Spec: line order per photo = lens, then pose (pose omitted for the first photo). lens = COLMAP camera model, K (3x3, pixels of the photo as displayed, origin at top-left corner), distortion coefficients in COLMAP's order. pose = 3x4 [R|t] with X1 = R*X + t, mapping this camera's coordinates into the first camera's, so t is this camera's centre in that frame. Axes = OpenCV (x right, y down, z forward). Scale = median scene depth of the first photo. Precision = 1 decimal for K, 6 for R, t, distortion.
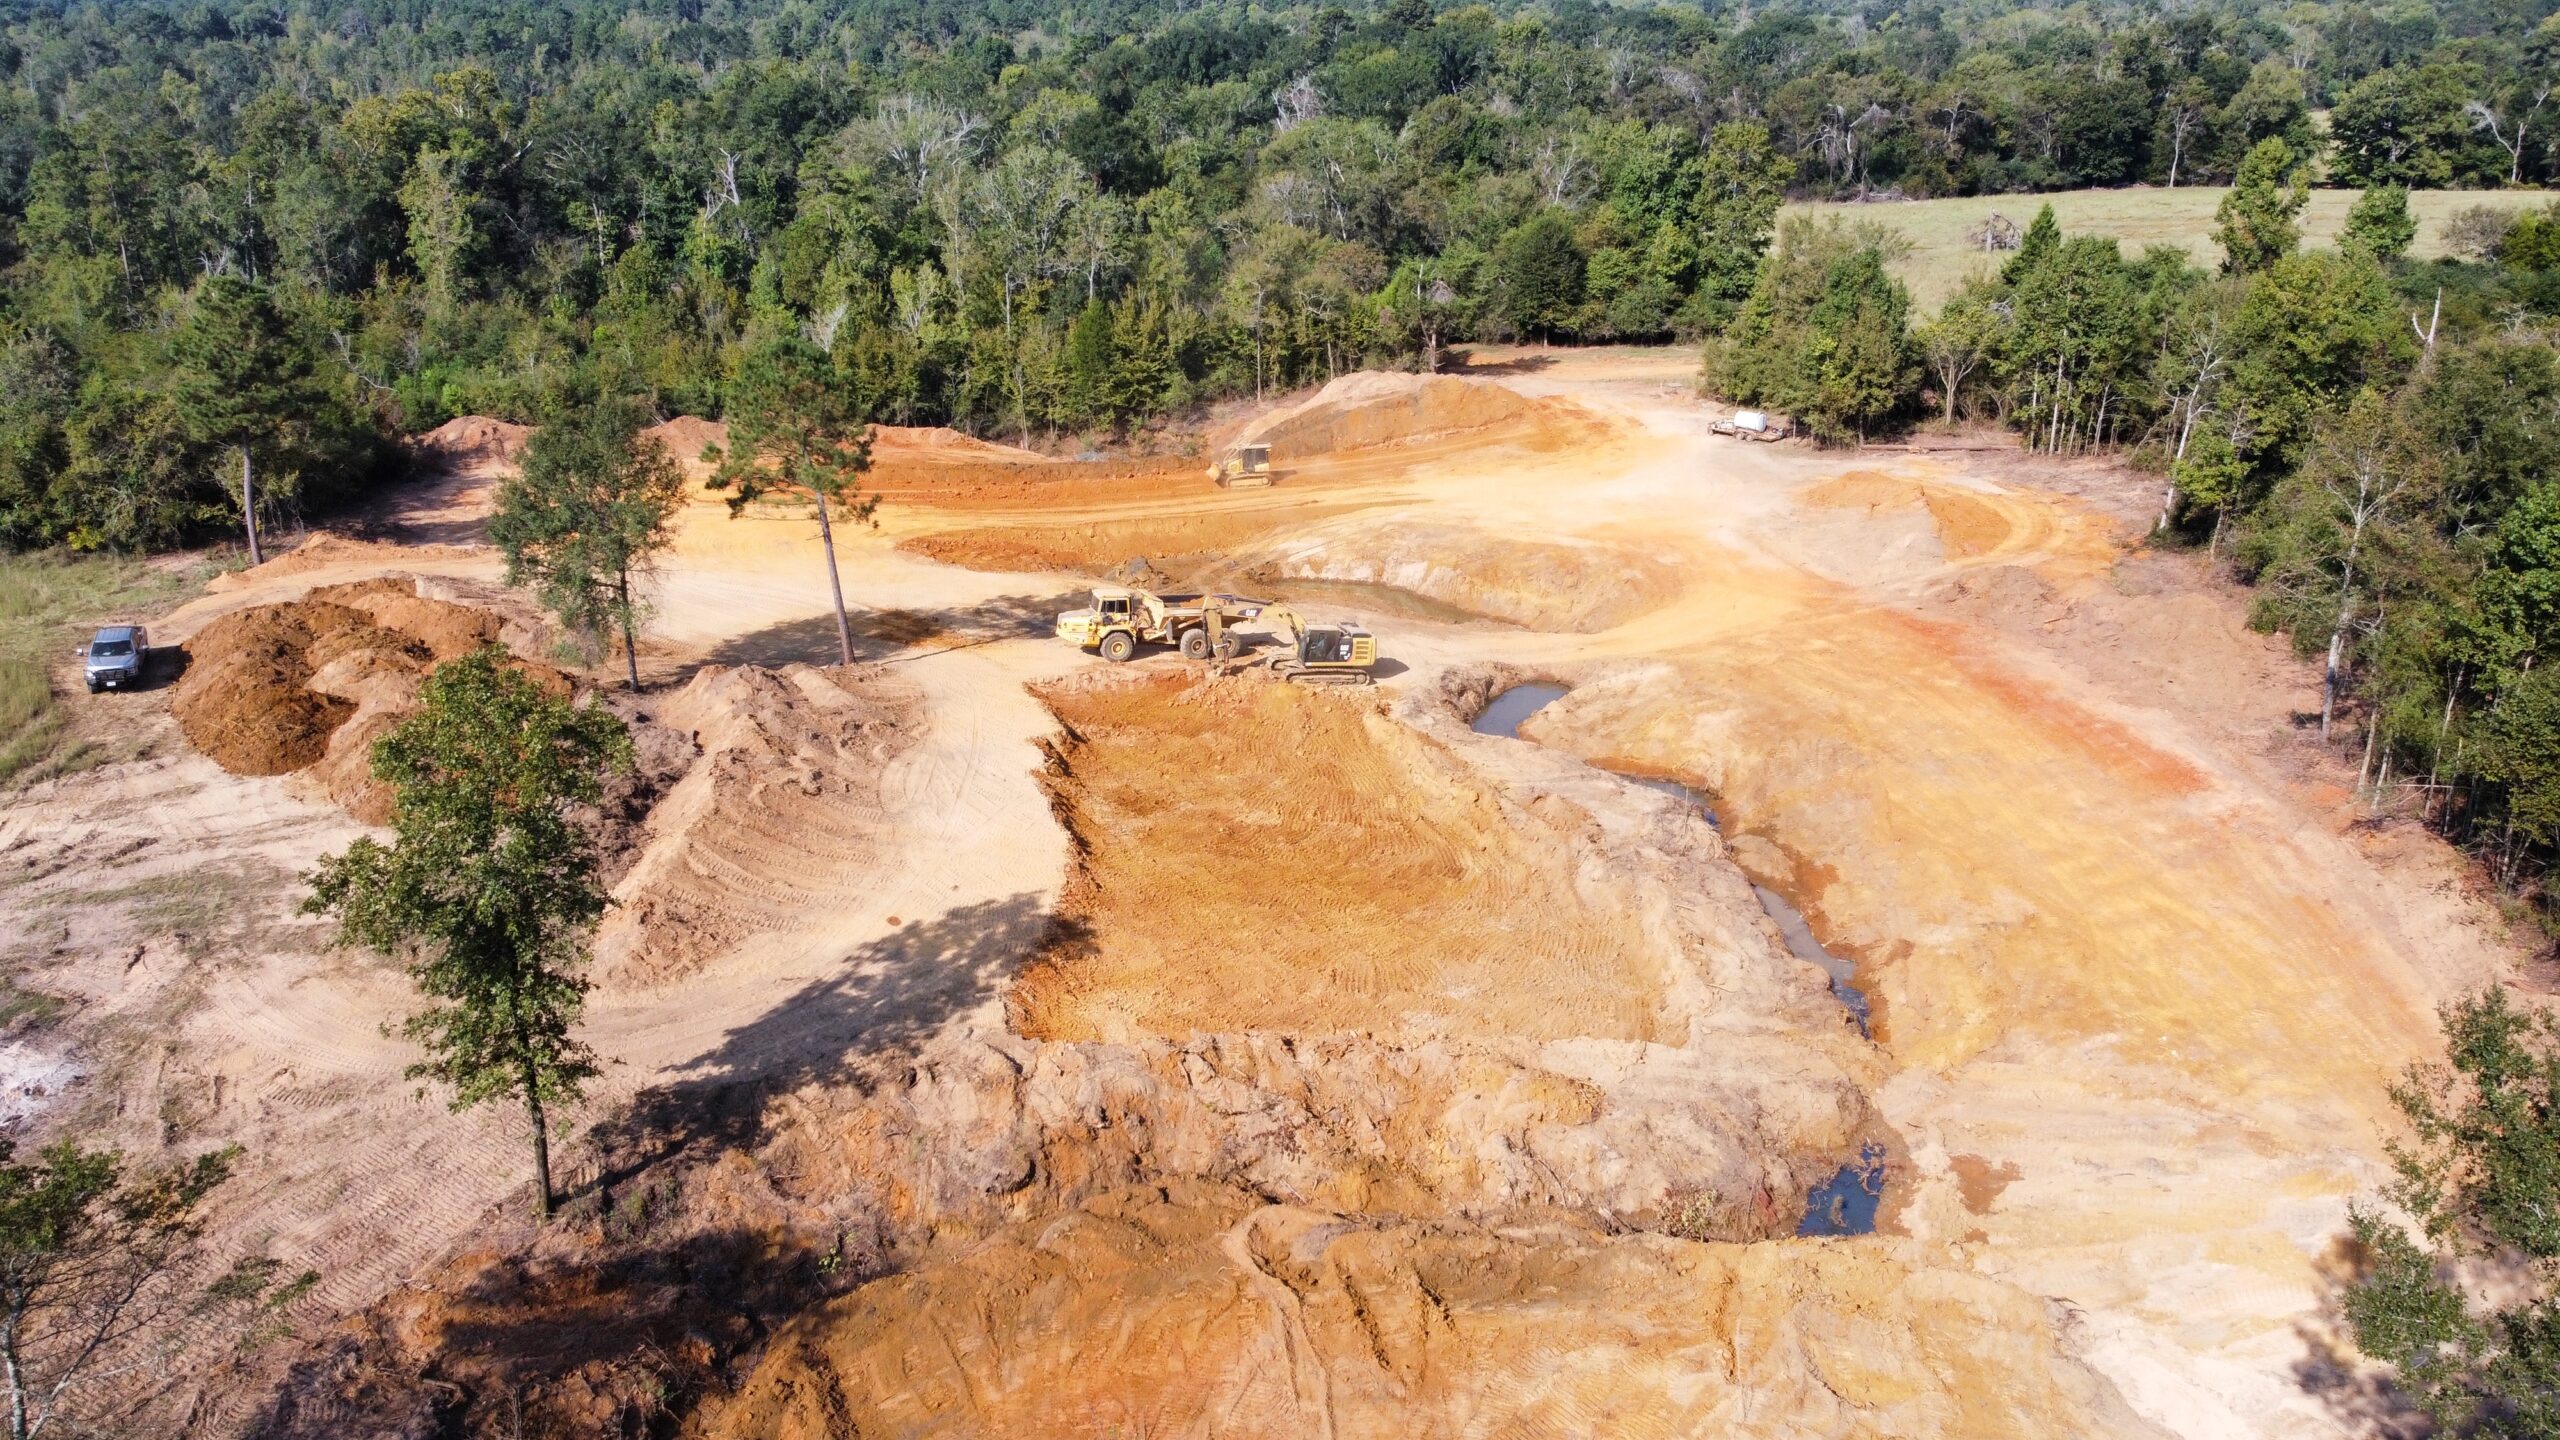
lens RADIAL K [[1951.0, 0, 1281.7], [0, 1951.0, 712.5], [0, 0, 1]] dist [0.010087, -0.010751]
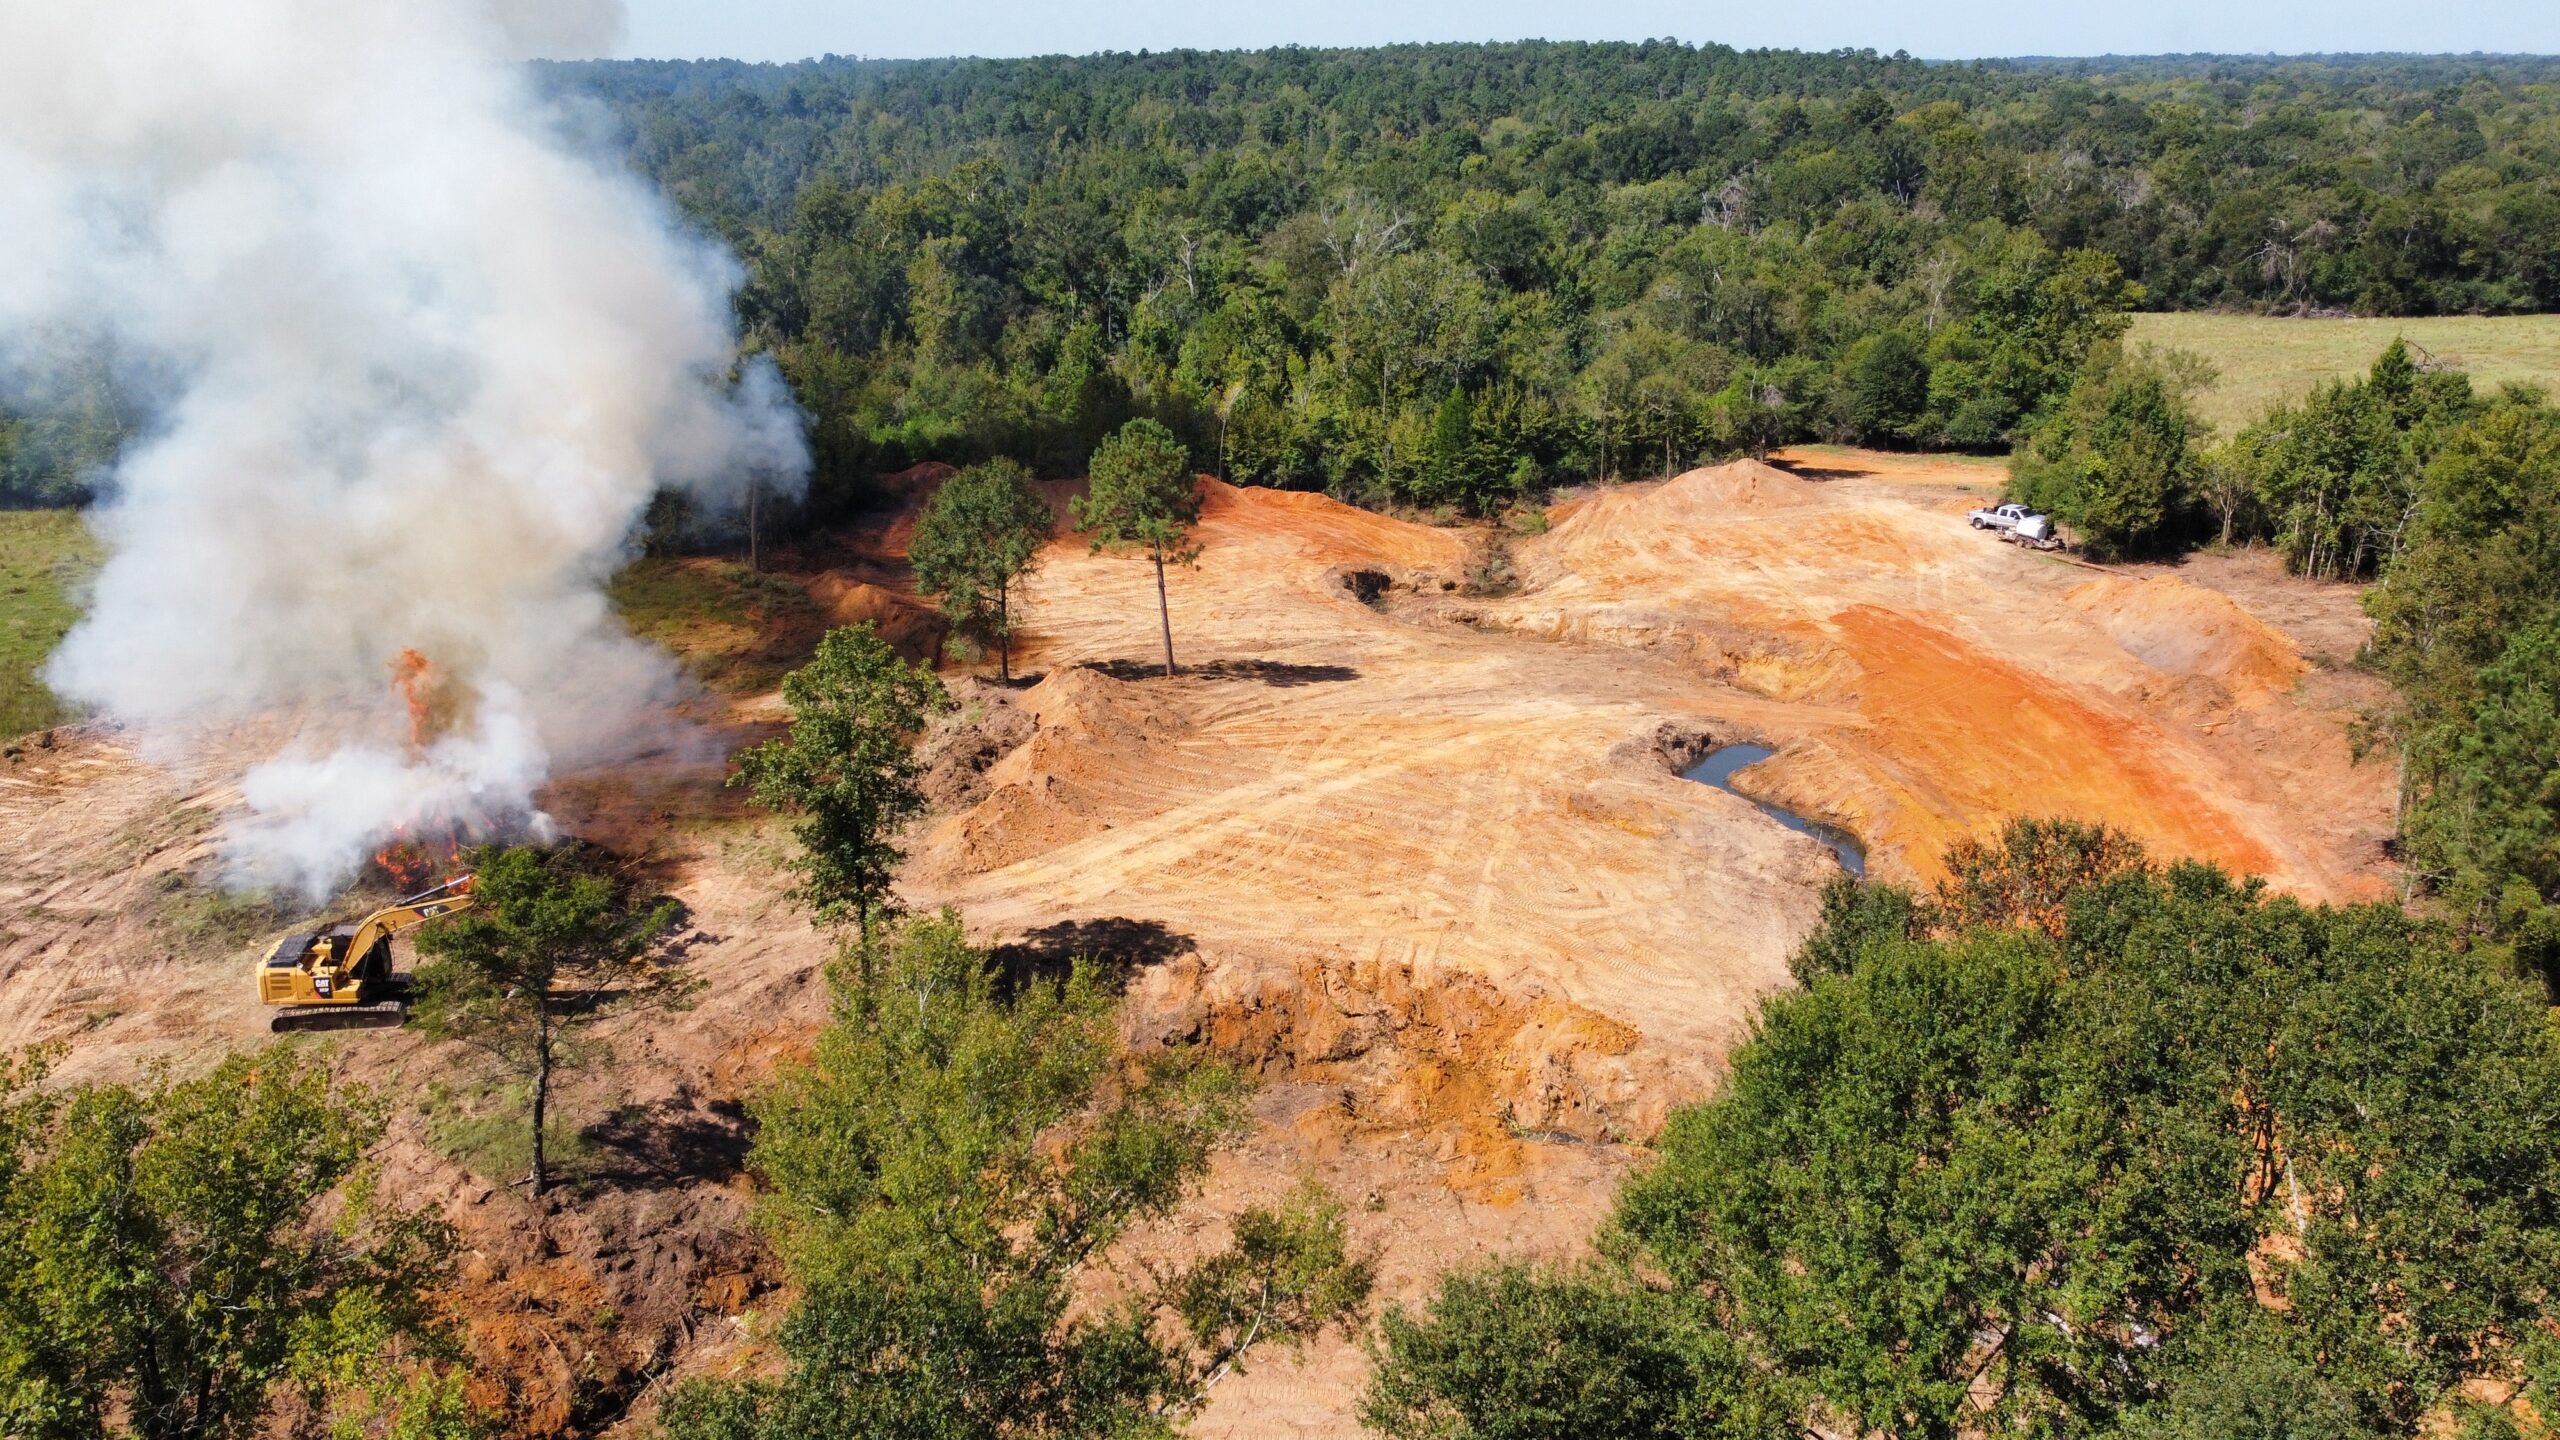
lens RADIAL K [[1951.0, 0, 1282.2], [0, 1951.0, 719.8], [0, 0, 1]] dist [0.010087, -0.010751]
pose [[0.970250, 0.084450, -0.226901, 0.077866], [-0.091464, 0.995596, -0.020558, 0.012663], [0.224165, 0.040700, 0.973701, -0.119555]]
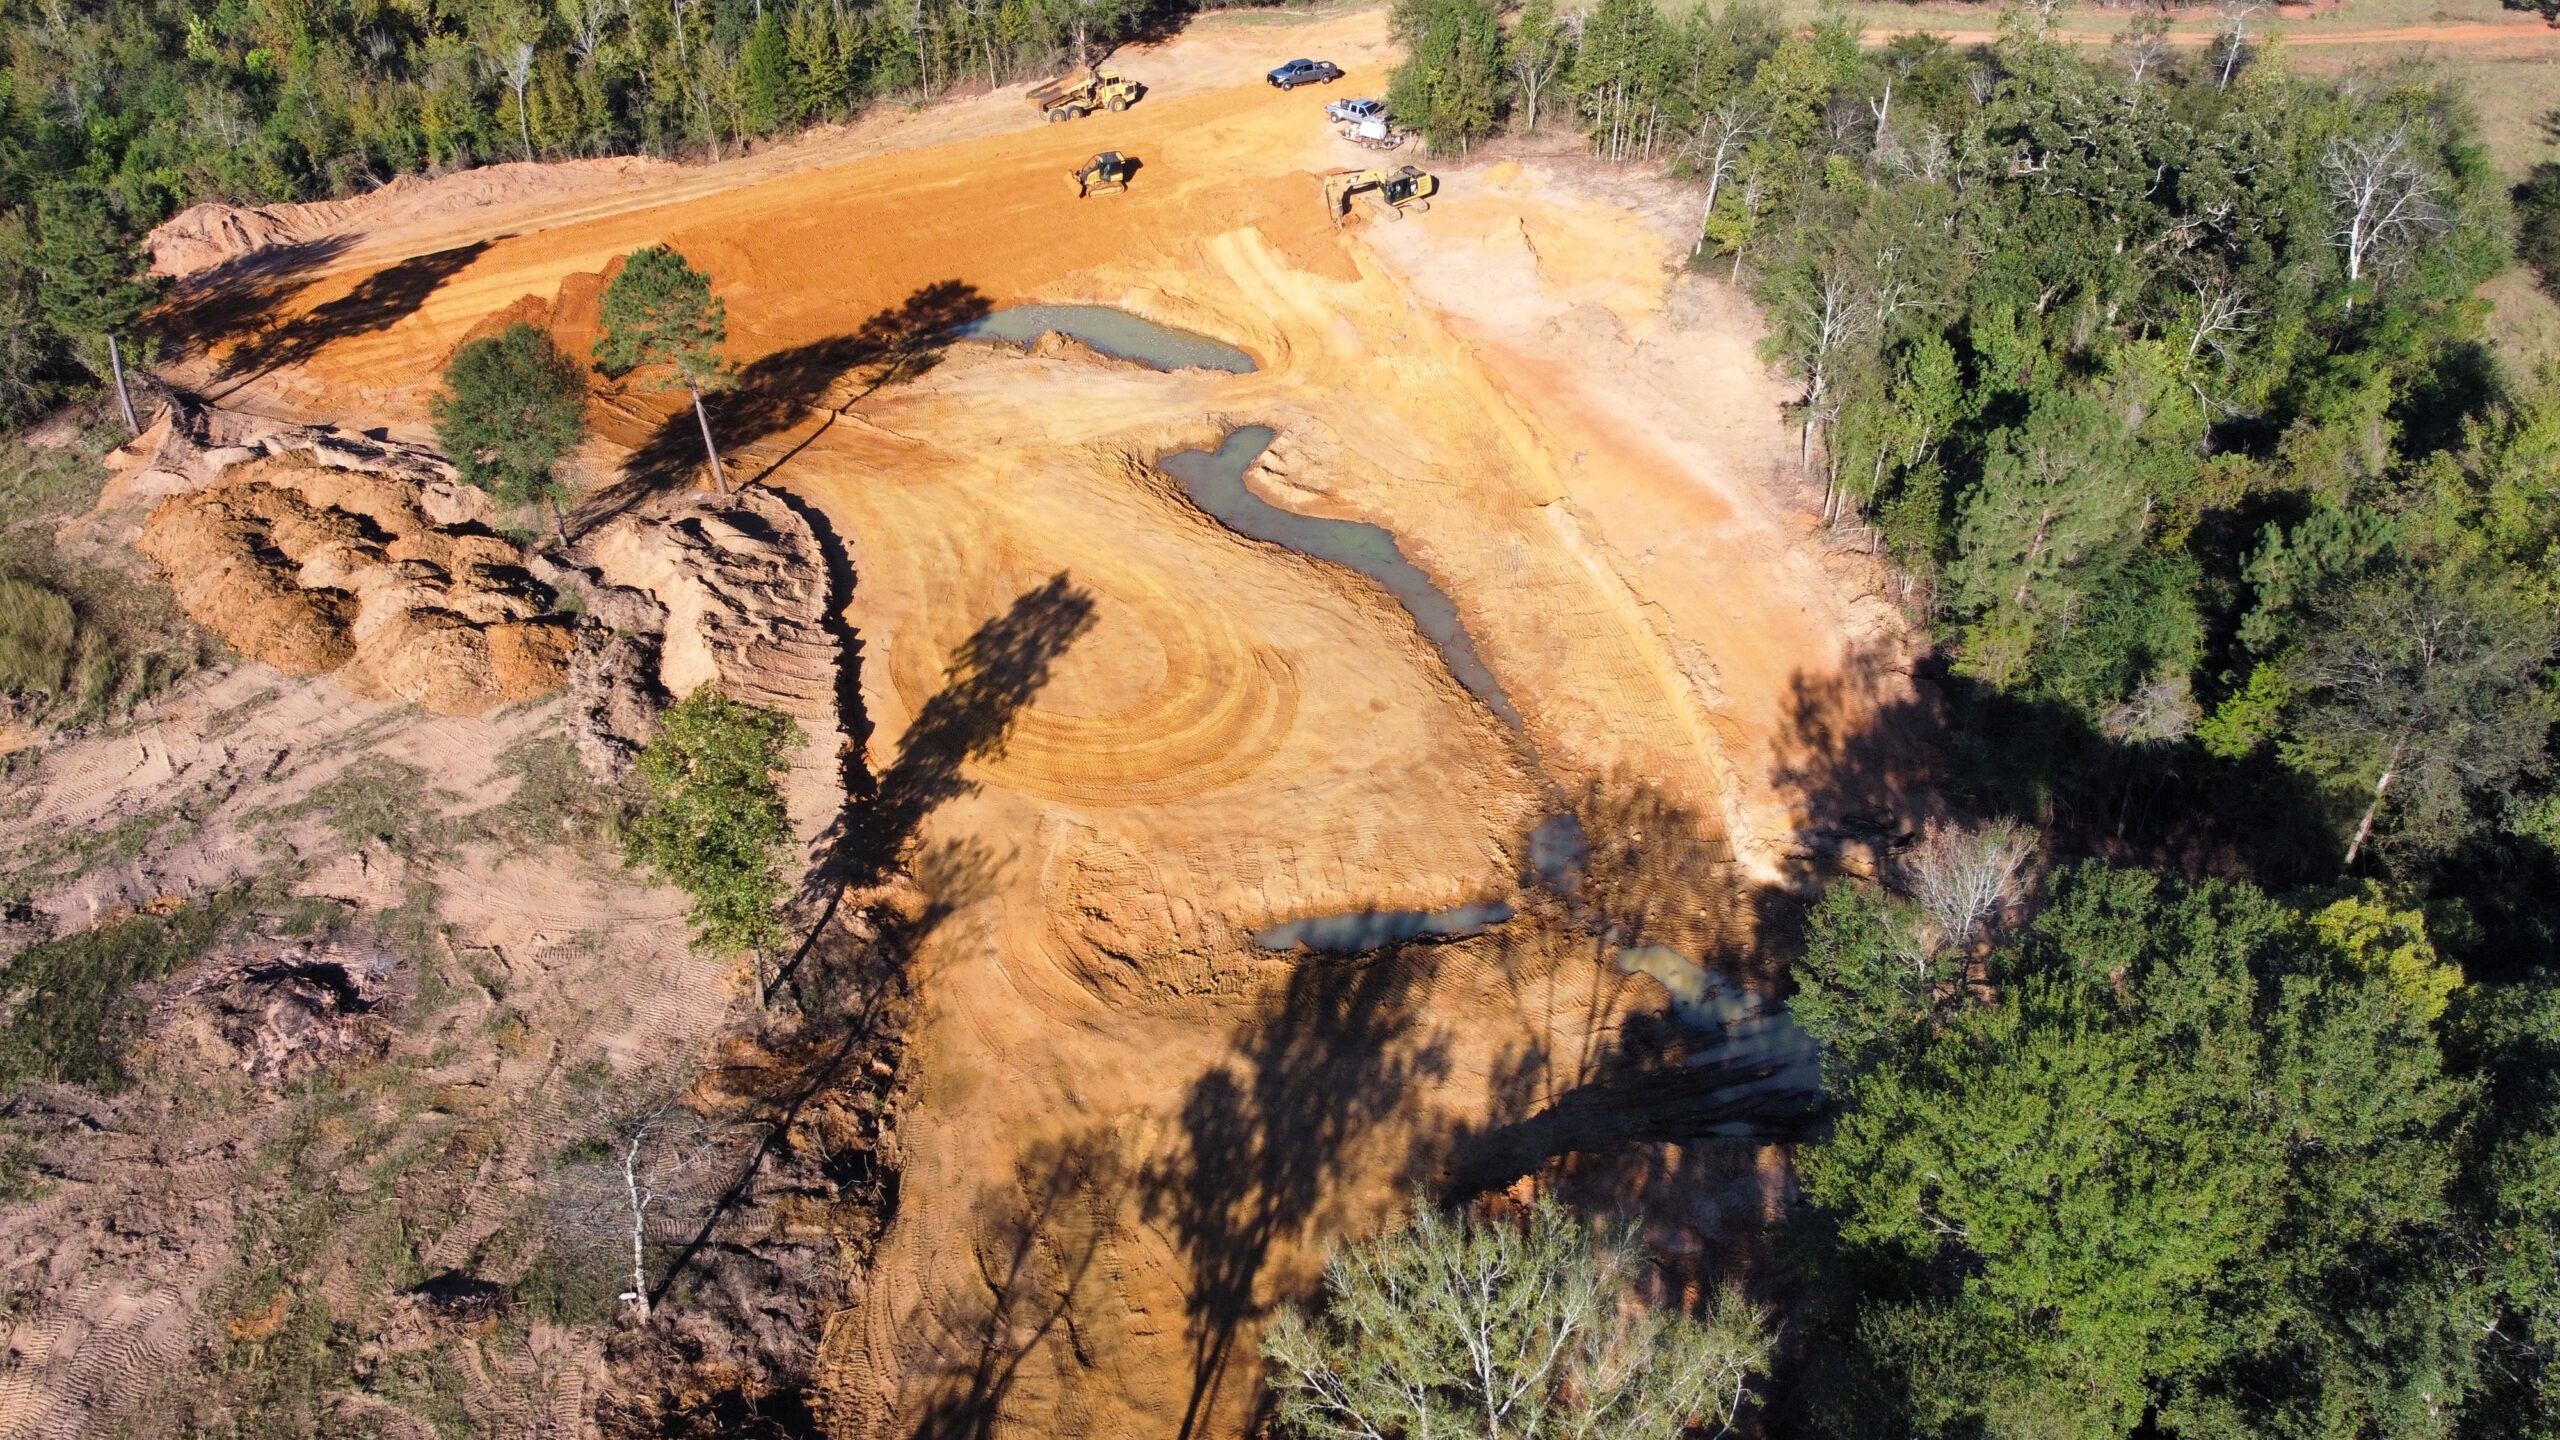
lens RADIAL K [[1951.0, 0, 1286.3], [0, 1951.0, 712.7], [0, 0, 1]] dist [0.010087, -0.010751]
pose [[0.970952, -0.130396, 0.200621, -0.082419], [0.070606, 0.957262, 0.280471, -0.124883], [-0.228620, -0.258158, 0.938663, -0.168571]]
